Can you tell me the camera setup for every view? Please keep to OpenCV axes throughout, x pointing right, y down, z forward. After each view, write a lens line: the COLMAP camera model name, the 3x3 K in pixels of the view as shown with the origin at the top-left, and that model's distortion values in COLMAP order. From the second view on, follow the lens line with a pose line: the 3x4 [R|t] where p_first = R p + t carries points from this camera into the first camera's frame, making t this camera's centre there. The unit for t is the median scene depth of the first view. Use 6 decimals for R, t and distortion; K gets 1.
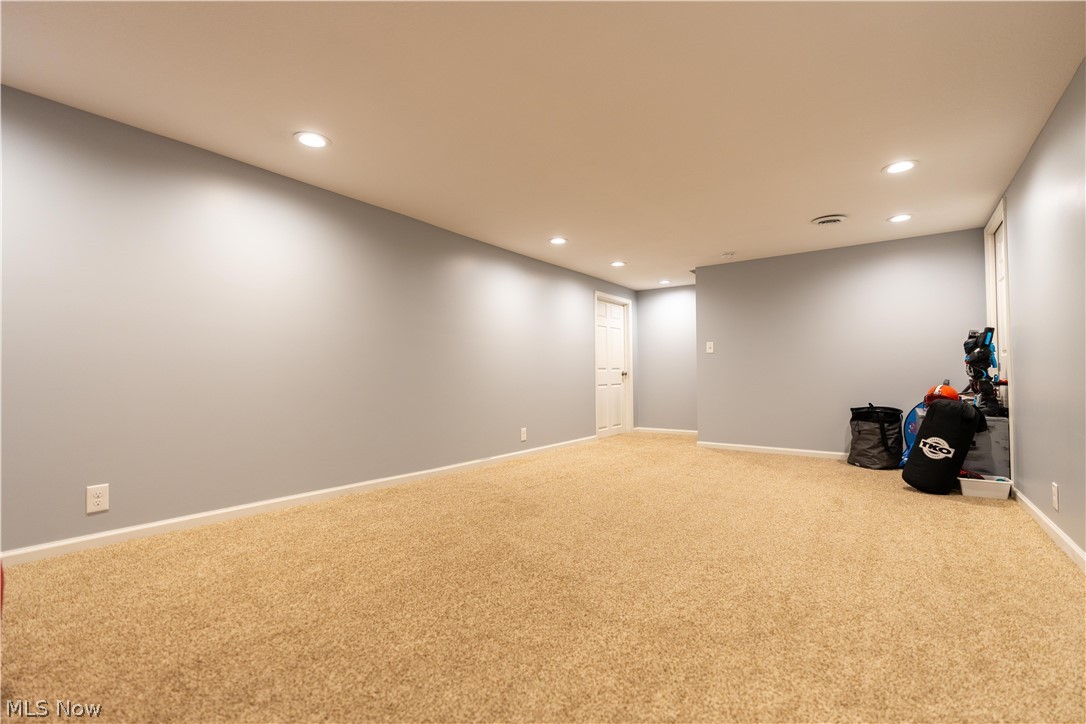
lens RADIAL K [[499.0, 0, 549.1], [0, 499.0, 376.7], [0, 0, 1]] dist [-0.003239, -0.000069]
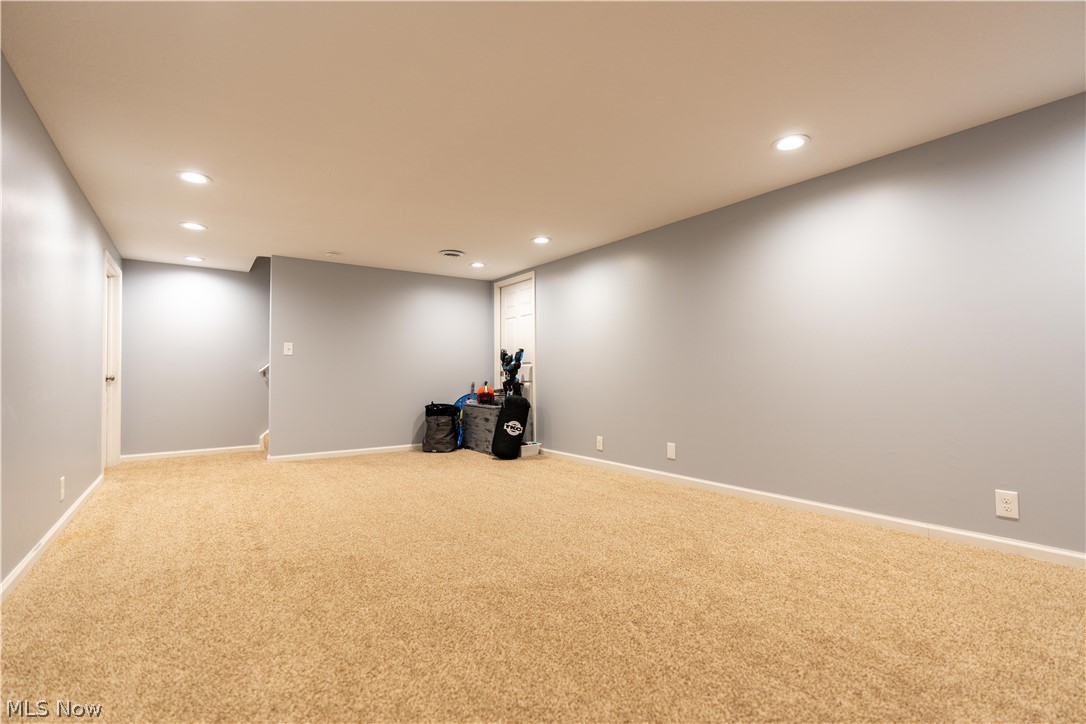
lens RADIAL K [[495.4, 0, 542.6], [0, 495.4, 372.2], [0, 0, 1]] dist [-0.040186, -0.000052]
pose [[0.295860, 0.008959, 0.955189, -0.485891], [0.005853, 0.999920, -0.011191, -0.004916], [-0.955213, 0.008901, 0.295784, 0.383455]]
